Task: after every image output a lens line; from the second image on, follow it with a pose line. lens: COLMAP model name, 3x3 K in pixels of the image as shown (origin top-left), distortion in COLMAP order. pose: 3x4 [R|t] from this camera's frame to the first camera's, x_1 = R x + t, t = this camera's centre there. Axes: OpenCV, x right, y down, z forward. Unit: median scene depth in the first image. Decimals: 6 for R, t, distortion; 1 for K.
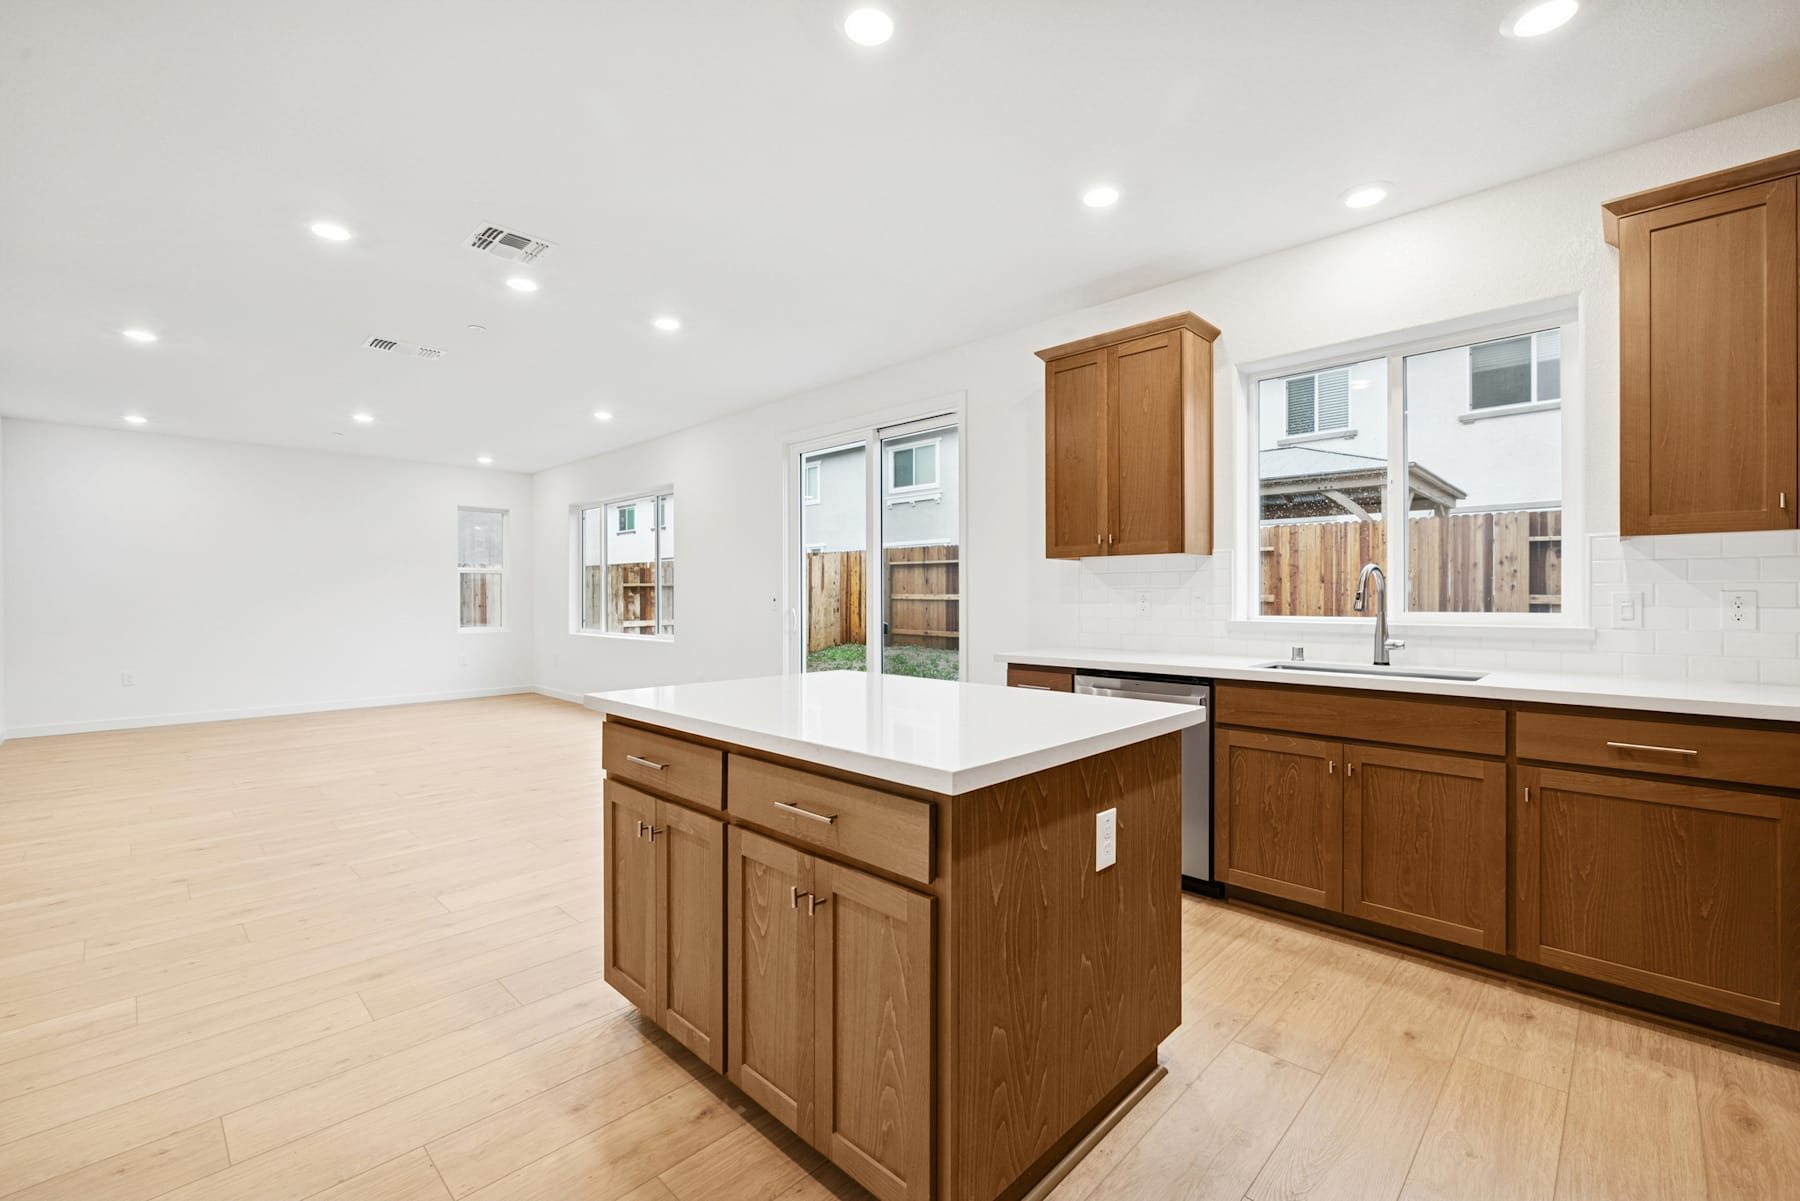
lens RADIAL K [[758.1, 0, 900.0], [0, 758.1, 600.5], [0, 0, 1]] dist [-0.002145, -0.000311]
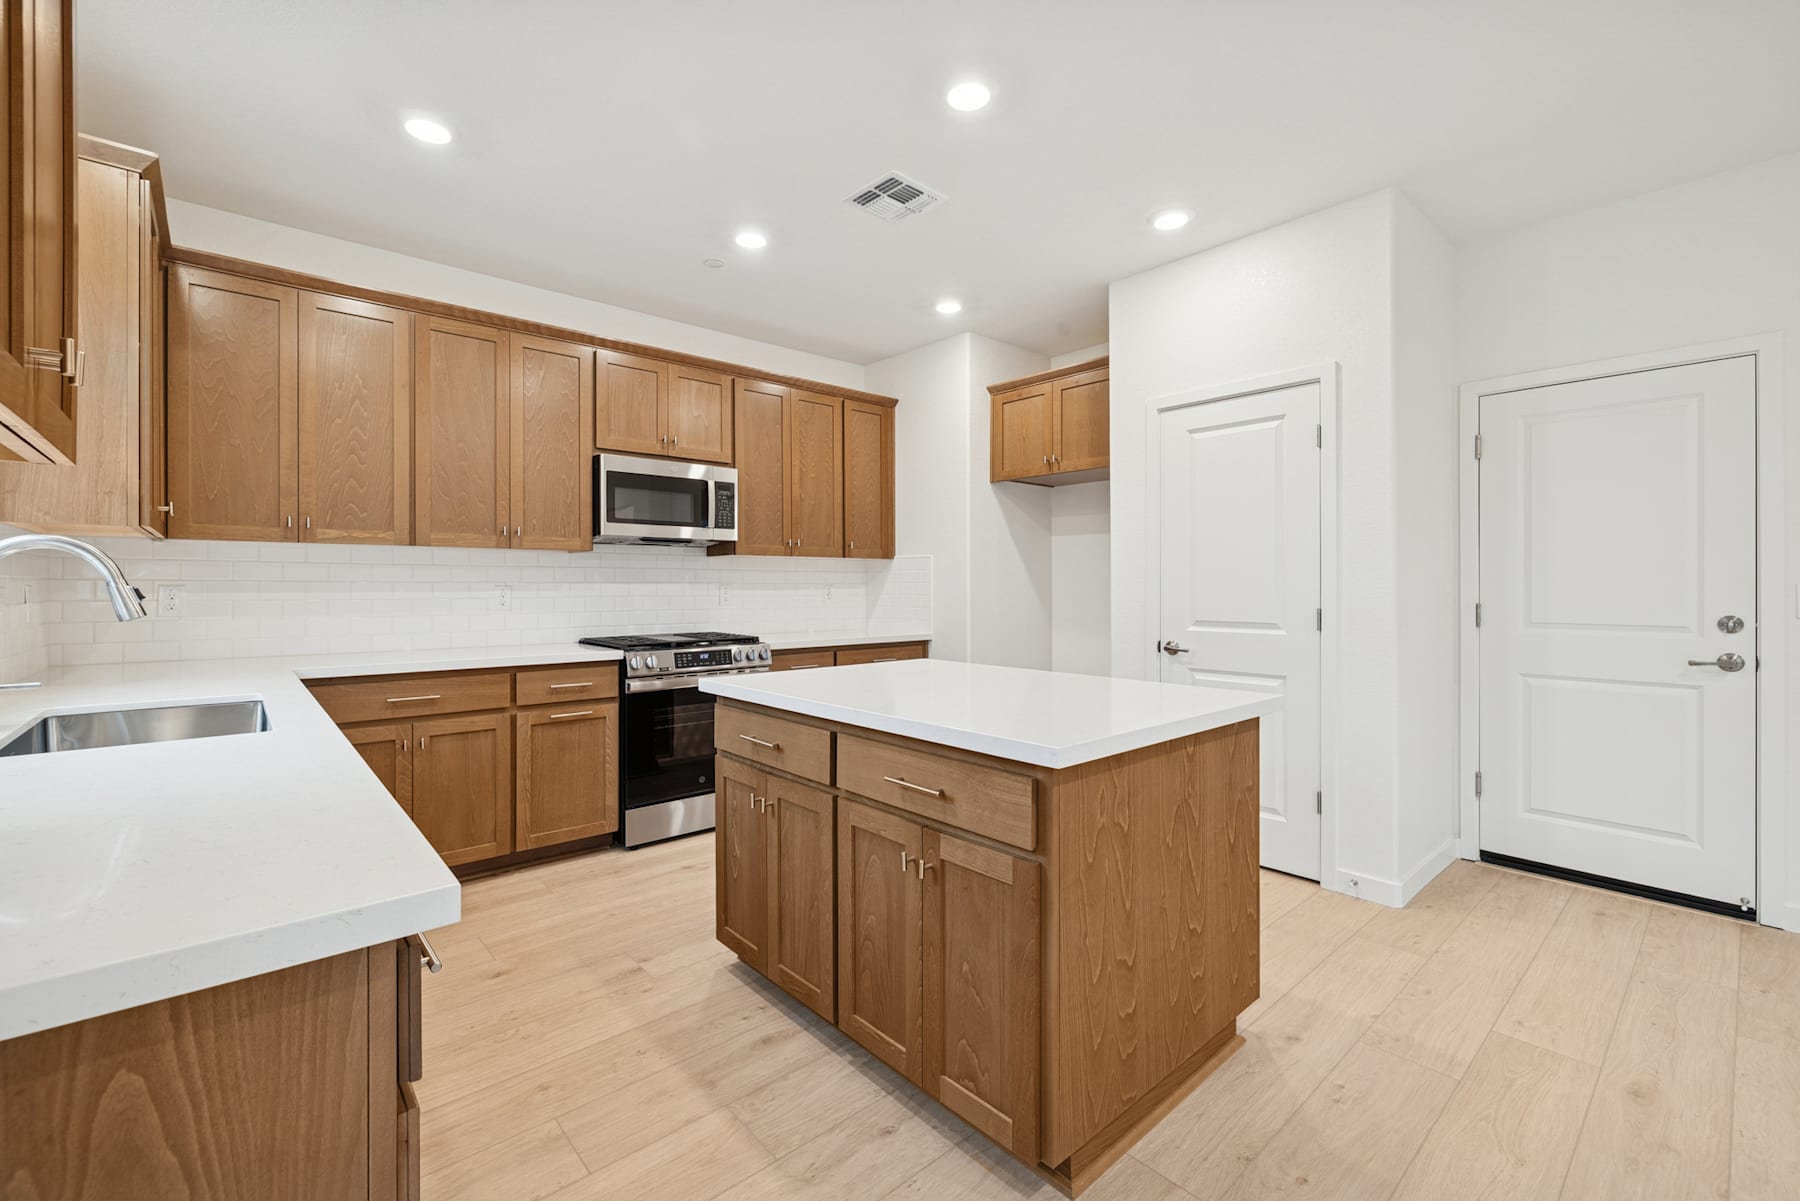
lens RADIAL K [[761.1, 0, 894.1], [0, 761.1, 585.0], [0, 0, 1]] dist [-0.000669, -0.000034]
pose [[-0.996990, 0.001555, 0.077509, -0.008137], [0.001992, 0.999983, 0.005559, -0.011554], [-0.077499, 0.005697, -0.996976, 1.273005]]
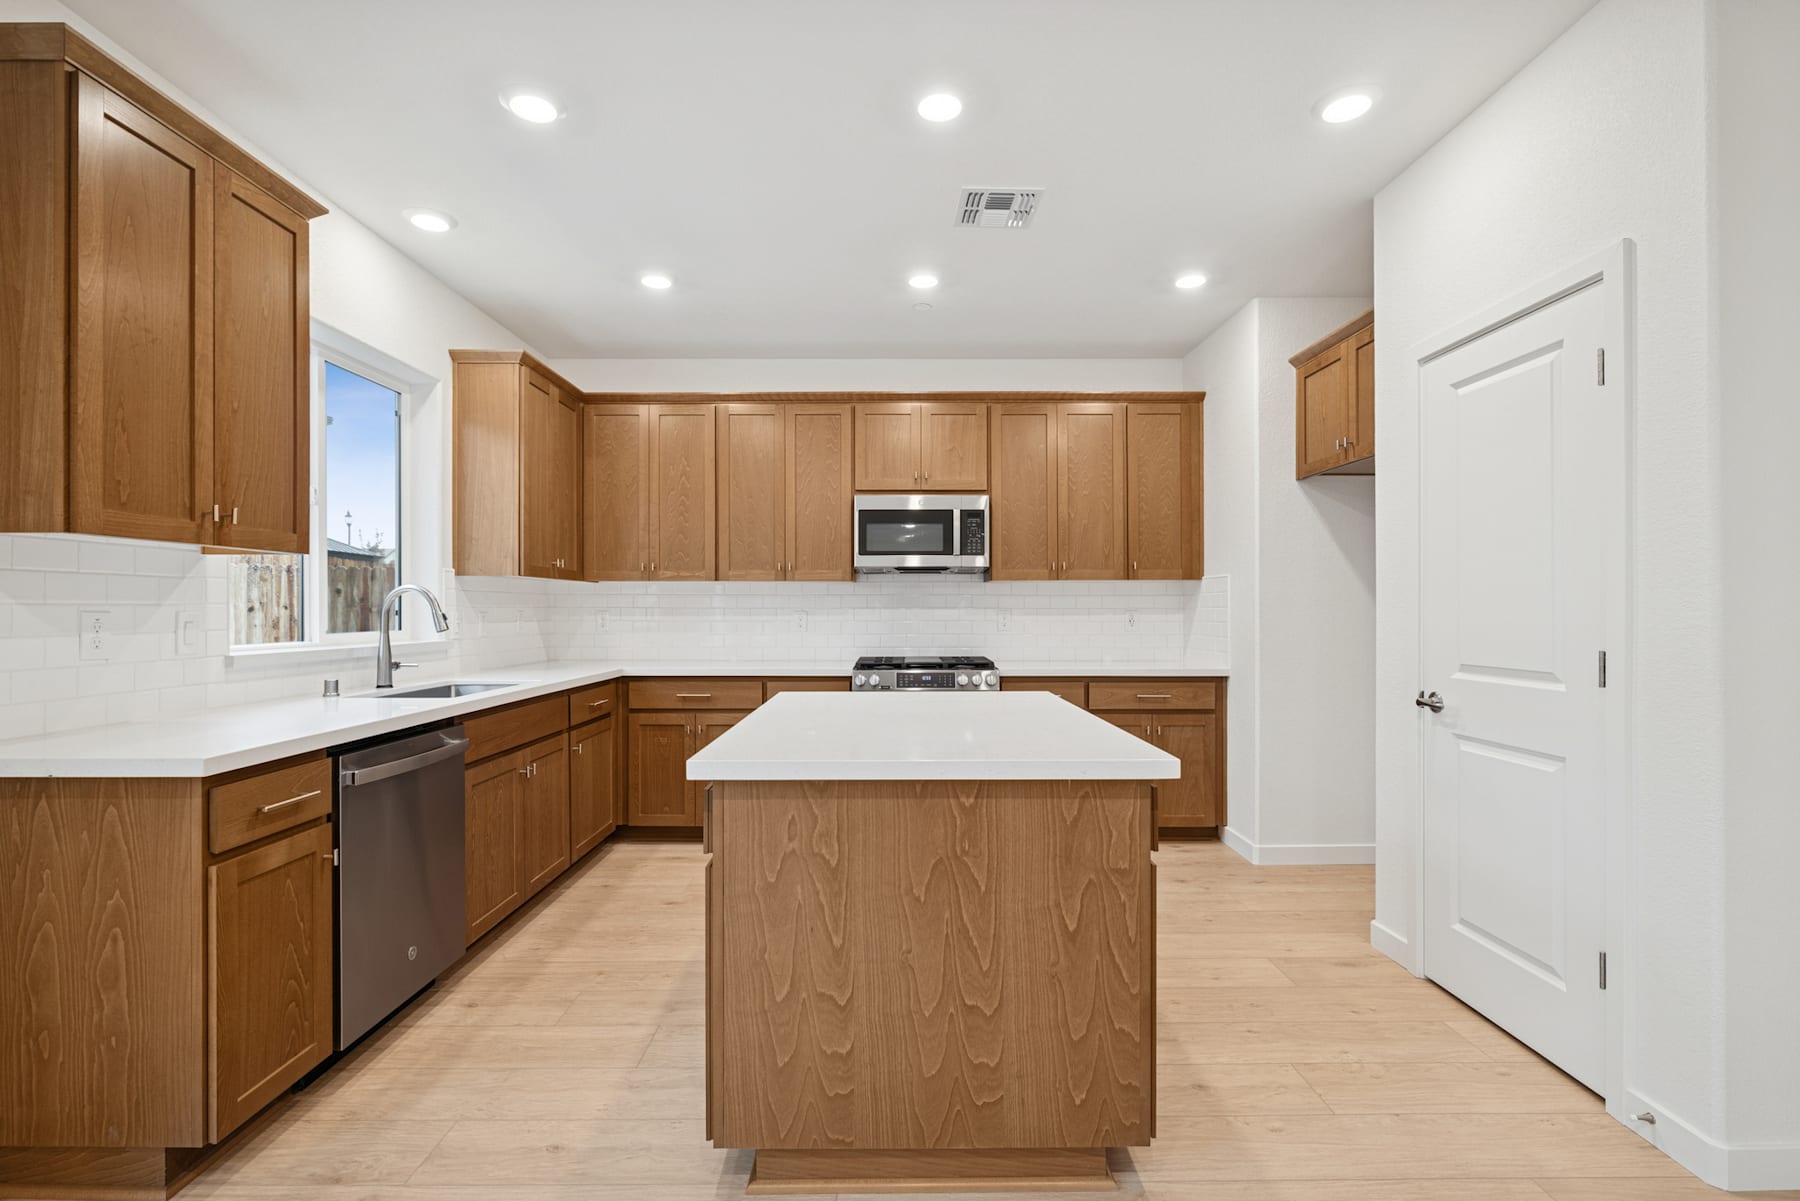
lens RADIAL K [[819.3, 0, 894.9], [0, 819.3, 607.0], [0, 0, 1]] dist [-0.004474, -0.000563]
pose [[-0.699441, 0.003574, 0.714681, -0.501153], [0.006275, 0.999980, 0.001140, -0.013085], [-0.714663, 0.005282, -0.699449, 1.111423]]
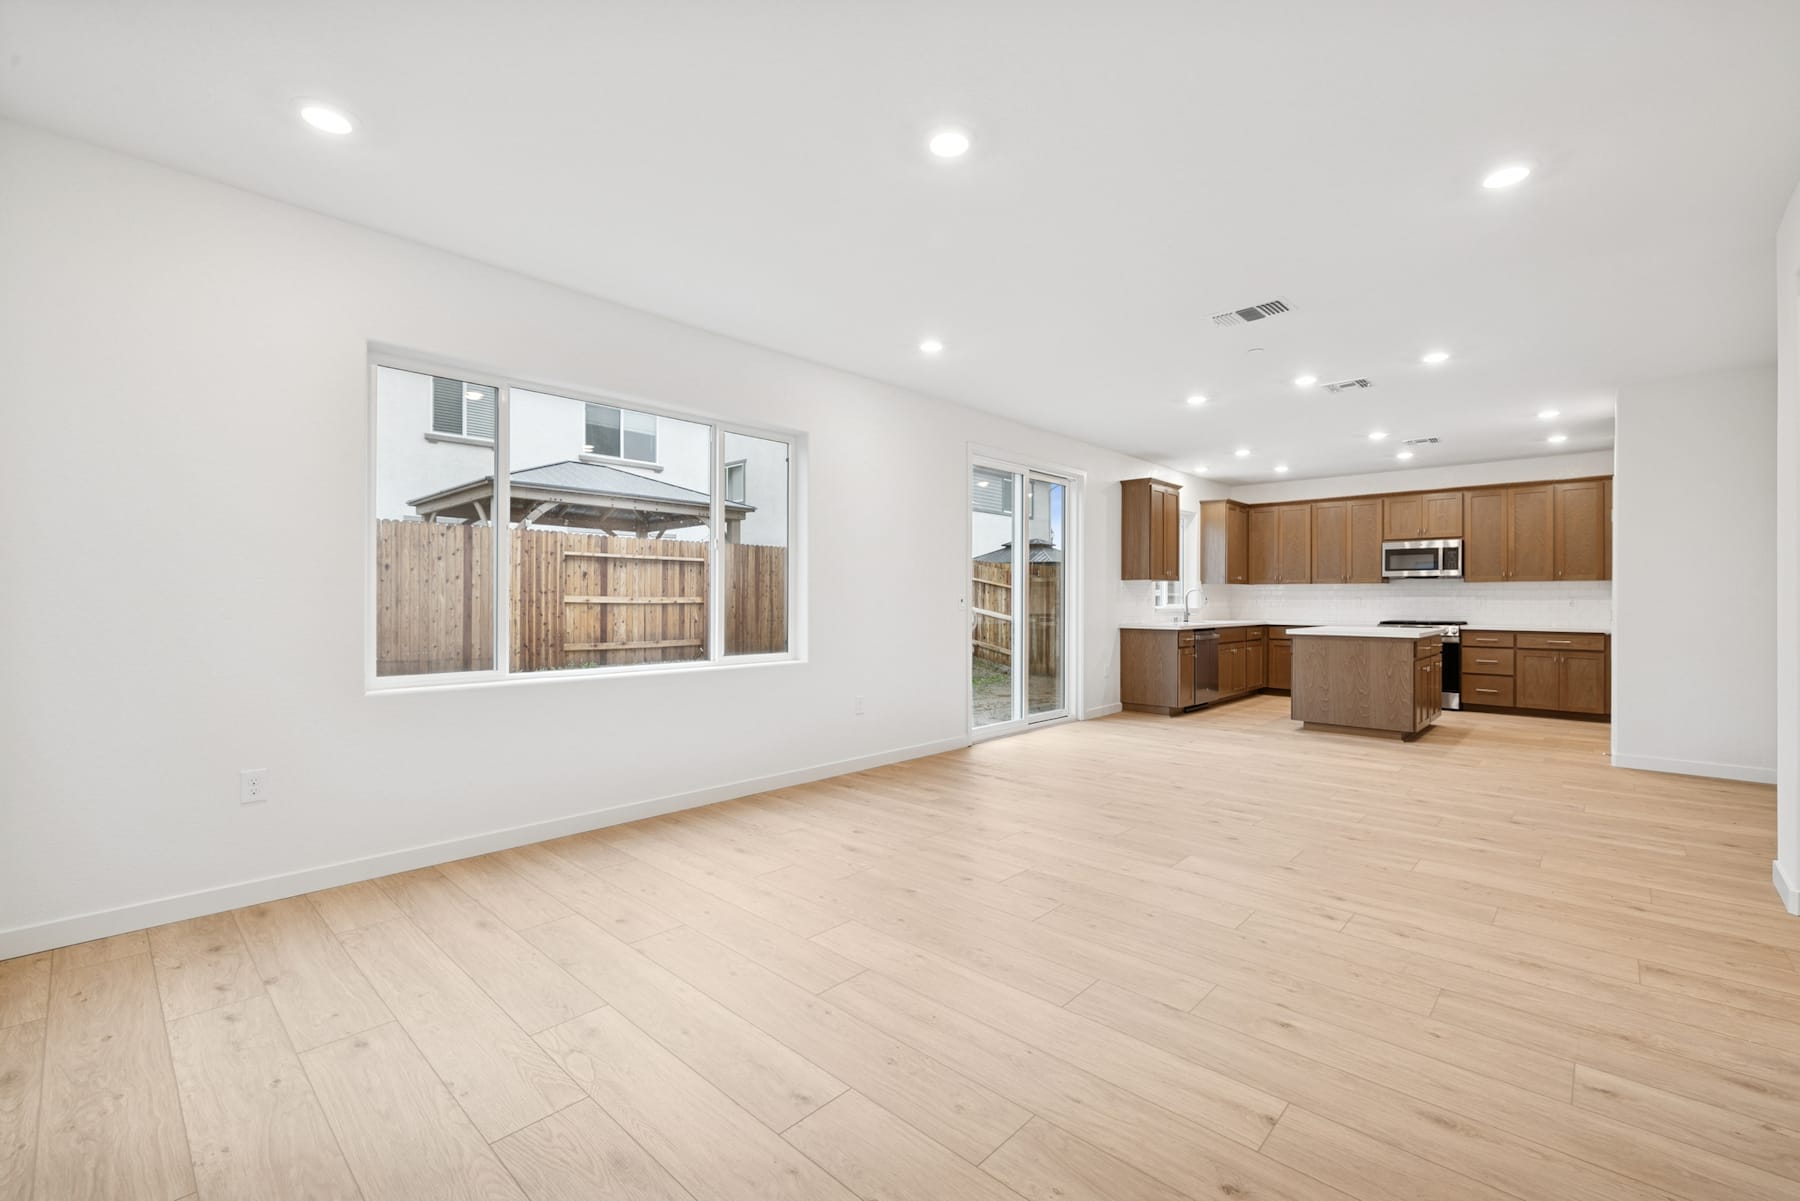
lens RADIAL K [[758.1, 0, 900.0], [0, 758.1, 600.5], [0, 0, 1]] dist [-0.002145, -0.000311]
pose [[-0.015972, -0.000432, 0.999872, -2.058204], [0.003826, 0.999993, 0.000493, -0.003097], [-0.999865, 0.003834, -0.015971, 1.915089]]
